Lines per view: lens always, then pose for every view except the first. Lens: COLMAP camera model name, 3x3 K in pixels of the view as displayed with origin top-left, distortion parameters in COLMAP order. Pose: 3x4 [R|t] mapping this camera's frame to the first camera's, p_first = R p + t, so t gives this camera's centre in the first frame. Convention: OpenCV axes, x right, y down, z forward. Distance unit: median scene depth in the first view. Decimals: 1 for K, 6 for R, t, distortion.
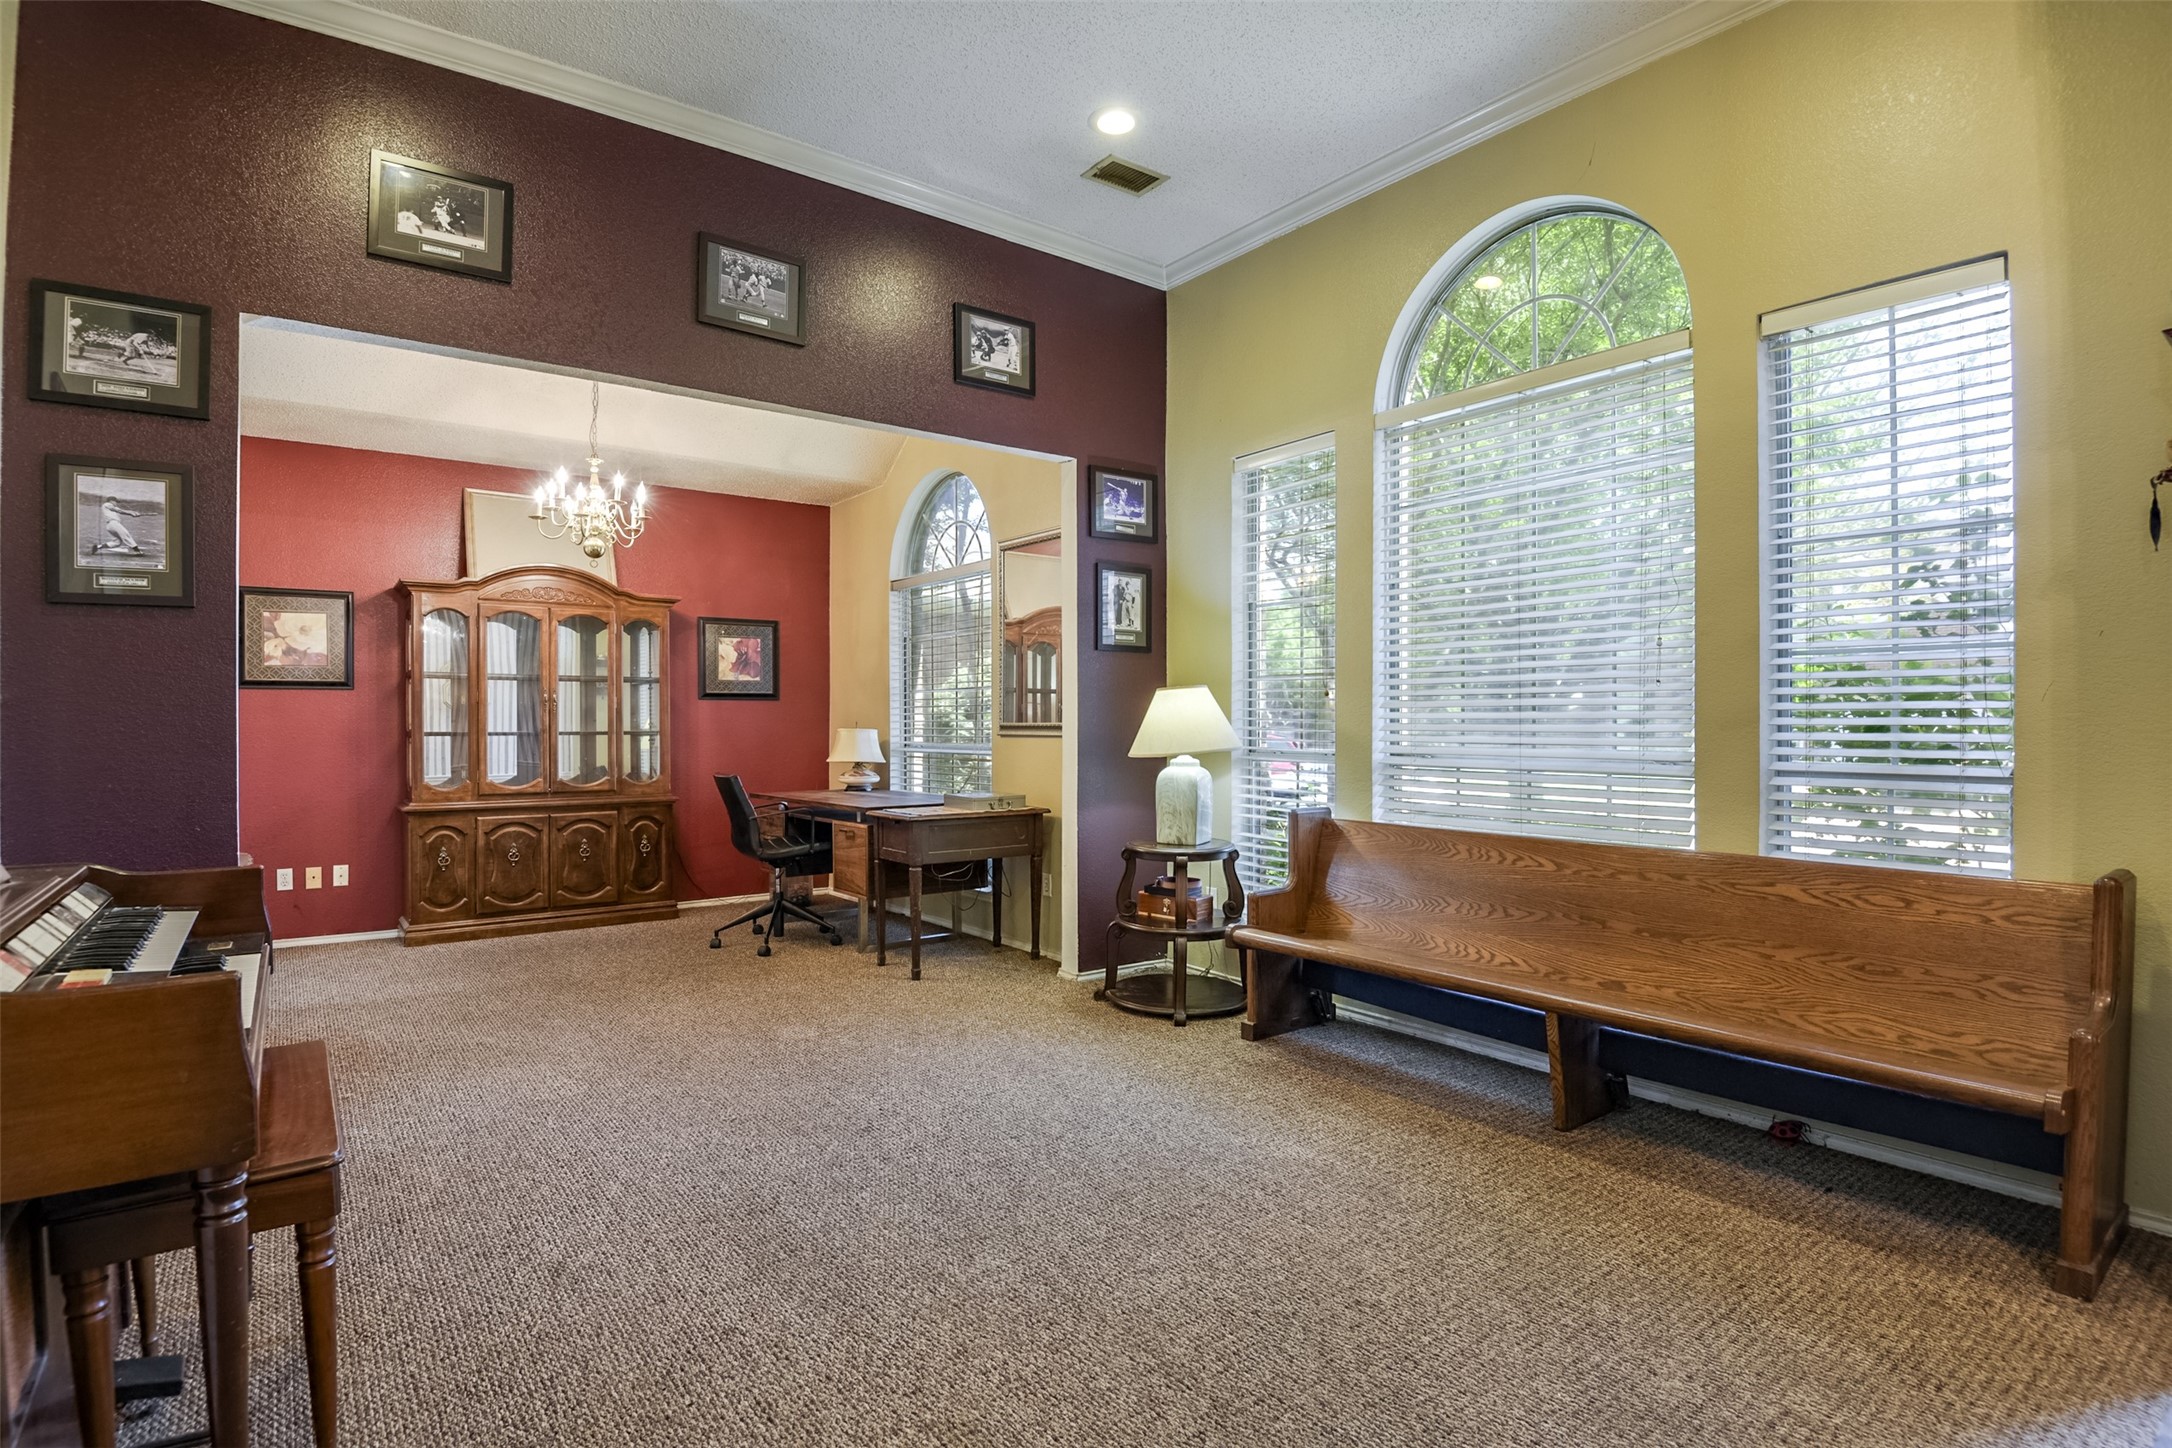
lens RADIAL K [[1073.6, 0, 1086.0], [0, 1073.6, 724.0], [0, 0, 1]] dist [0.000944, -0.026770]
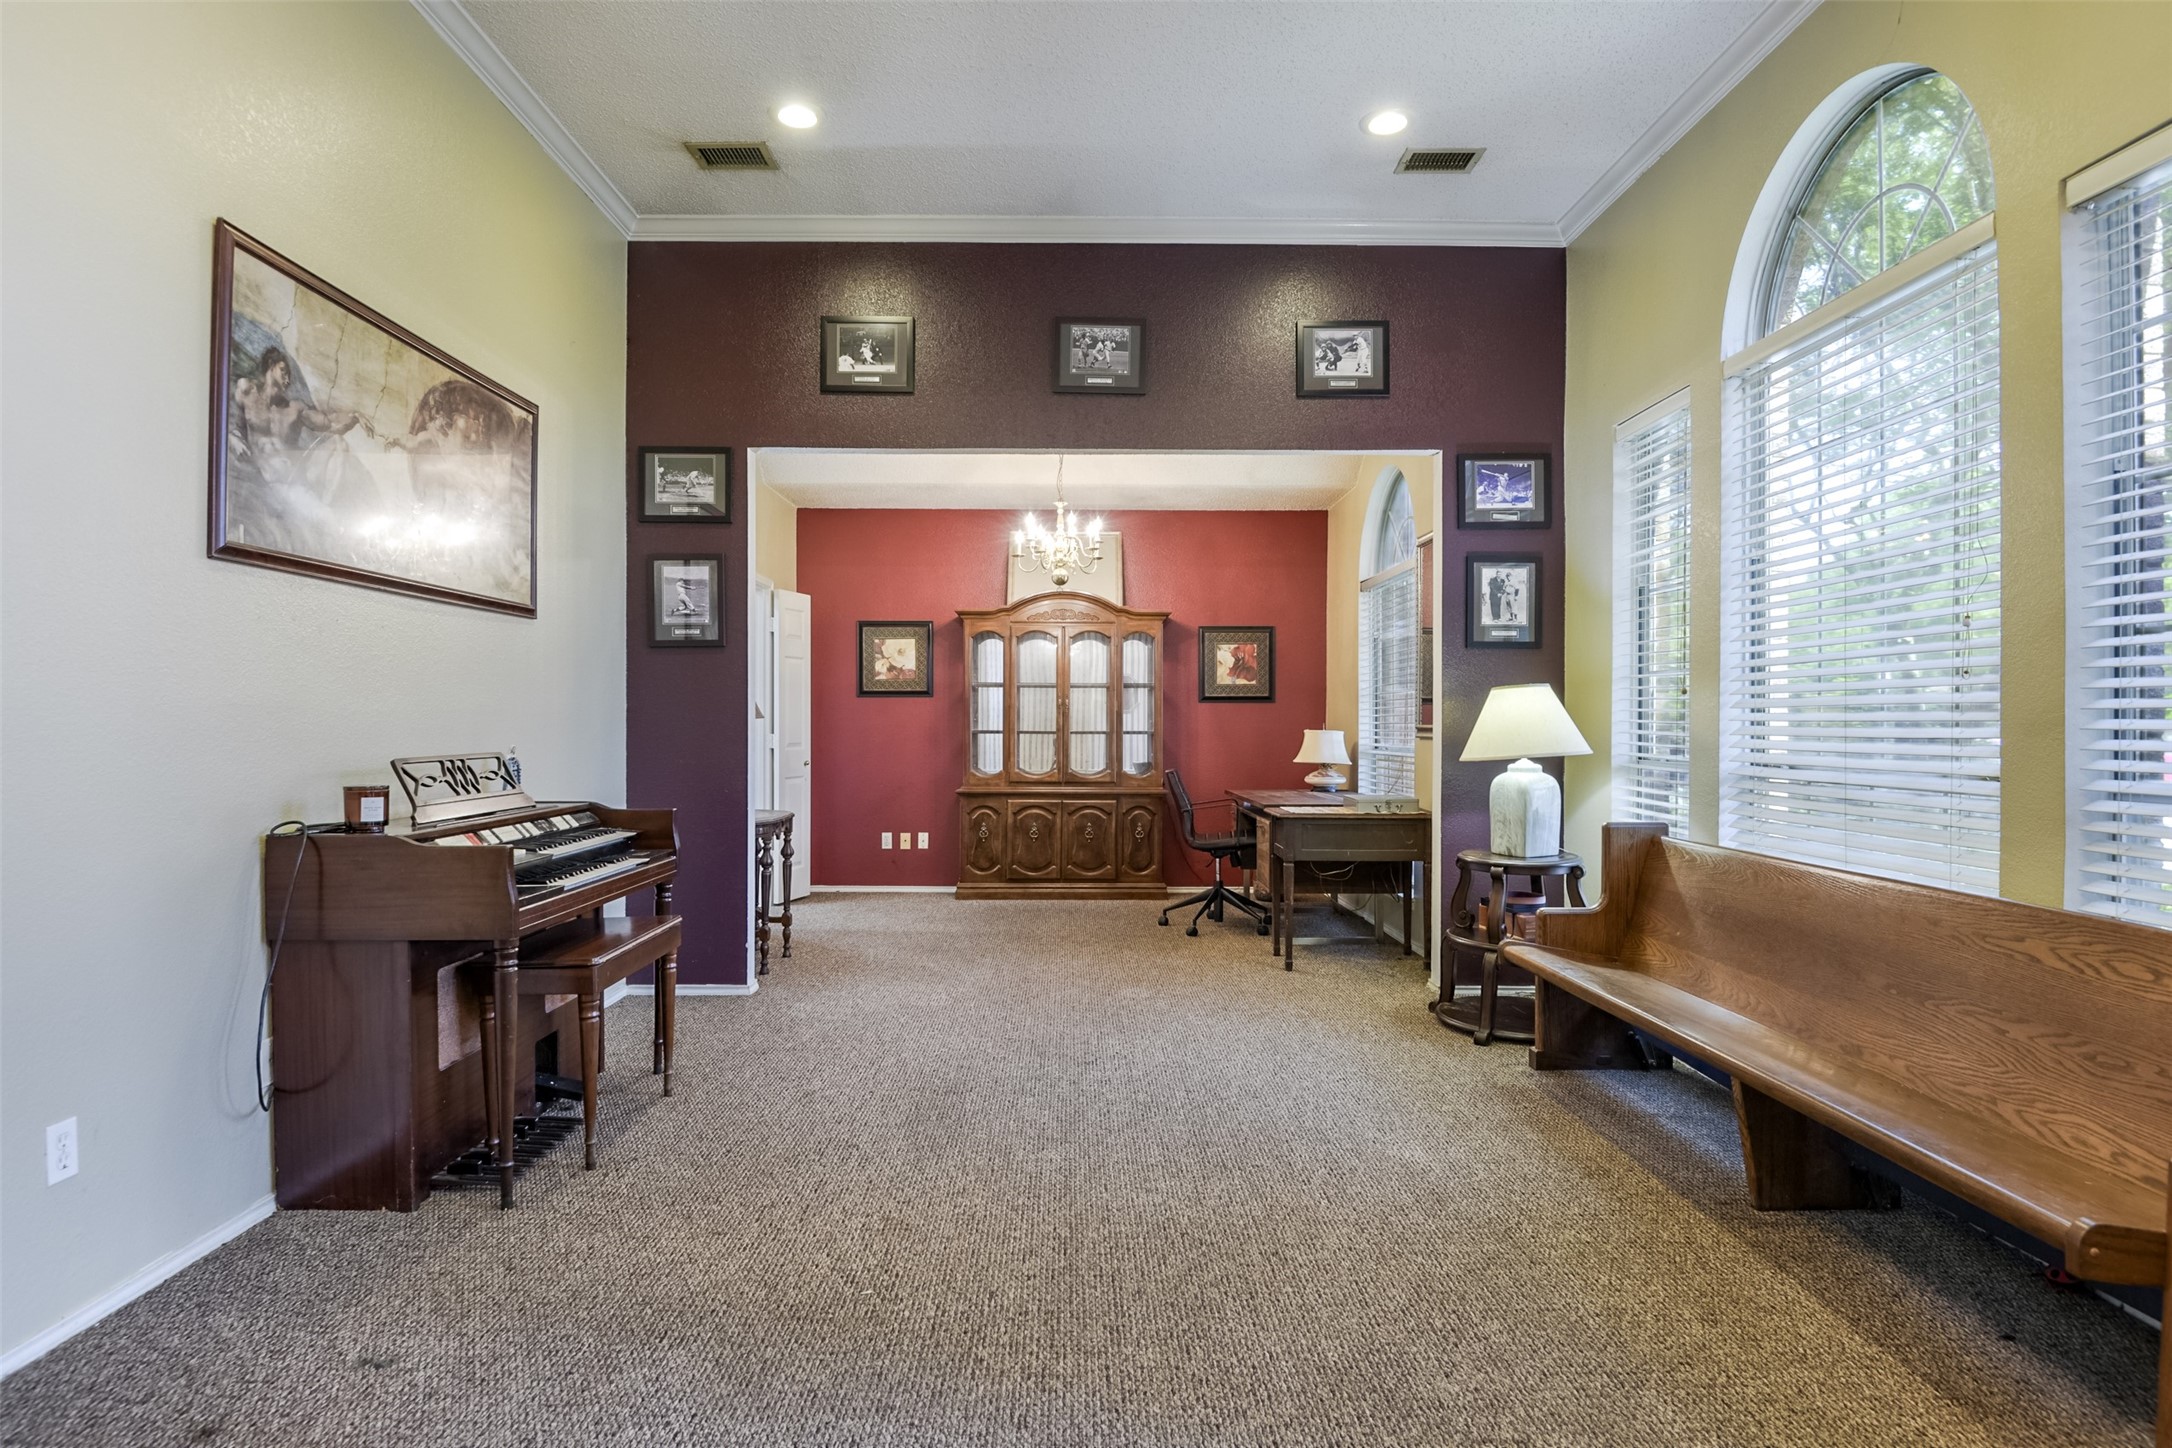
lens RADIAL K [[1183.3, 0, 1096.0], [0, 1183.3, 720.6], [0, 0, 1]] dist [0.012460, -0.027074]
pose [[0.806004, 0.002013, -0.591907, 0.426975], [-0.005353, 0.999978, -0.003888, 0.001326], [0.591886, 0.006302, 0.805997, -0.044668]]
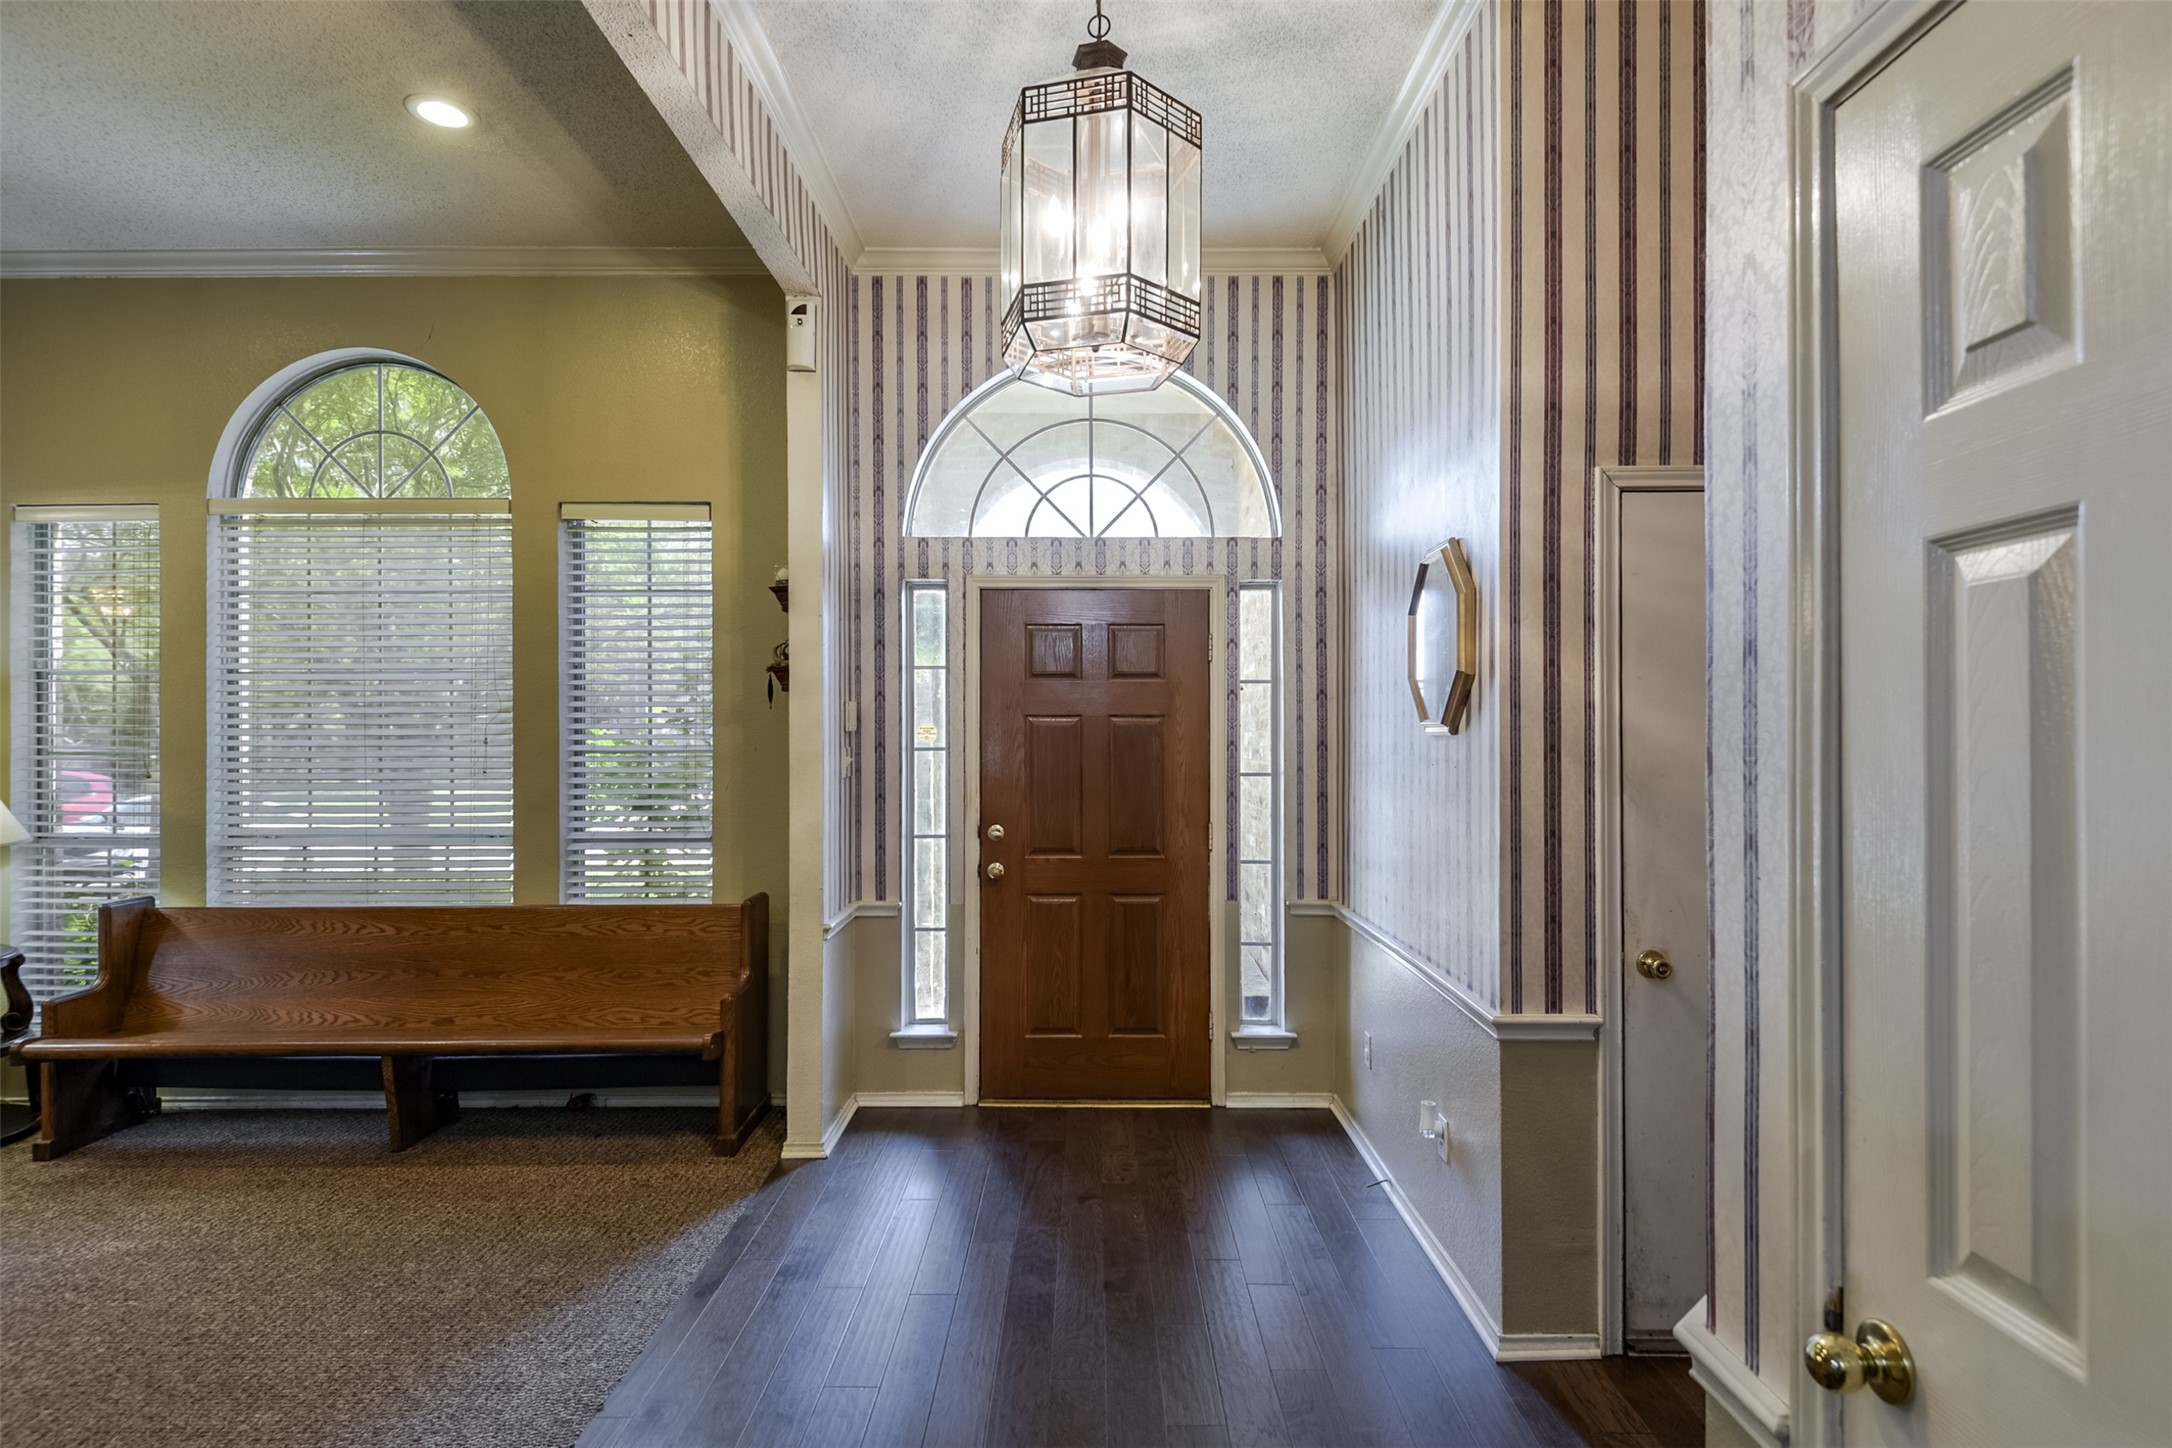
lens RADIAL K [[1119.6, 0, 1073.0], [0, 1119.6, 729.0], [0, 0, 1]] dist [0.029527, -0.018196]
pose [[0.616040, -0.001290, 0.787714, -0.067025], [0.006240, 0.999975, -0.003243, -0.065223], [-0.787690, 0.006914, 0.616032, -0.287736]]
